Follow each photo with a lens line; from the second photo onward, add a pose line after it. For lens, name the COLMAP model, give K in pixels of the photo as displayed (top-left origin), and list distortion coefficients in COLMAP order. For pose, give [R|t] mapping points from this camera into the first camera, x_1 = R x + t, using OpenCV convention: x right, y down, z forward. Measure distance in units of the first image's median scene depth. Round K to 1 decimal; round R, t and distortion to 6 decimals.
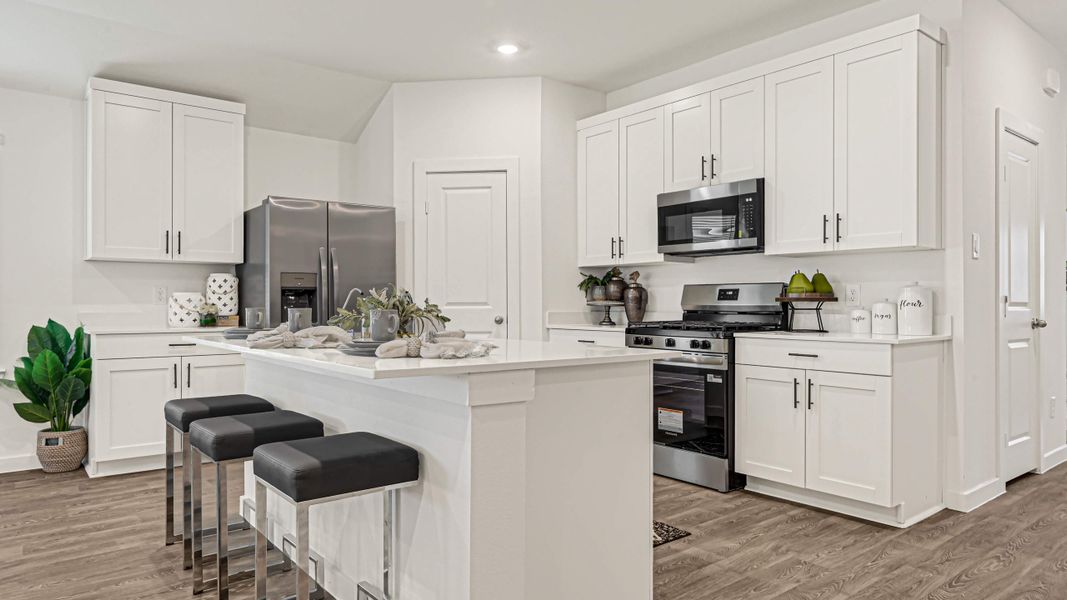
lens RADIAL K [[667.8, 0, 533.5], [0, 667.8, 300.0], [0, 0, 1]] dist [-0.000451, -0.001156]
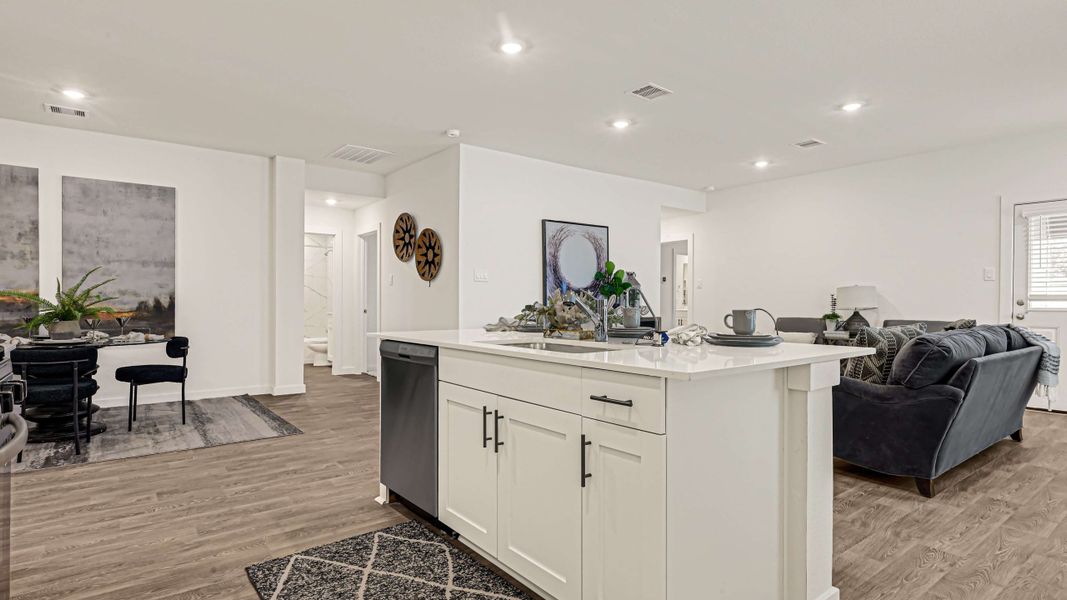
lens RADIAL K [[546.0, 0, 530.8], [0, 546.0, 307.8], [0, 0, 1]] dist [-0.000802, 0.000920]
pose [[-0.999808, -0.003335, 0.019335, -0.107251], [-0.003303, 0.999993, 0.001669, 0.006771], [-0.019340, 0.001605, -0.999812, 1.236646]]
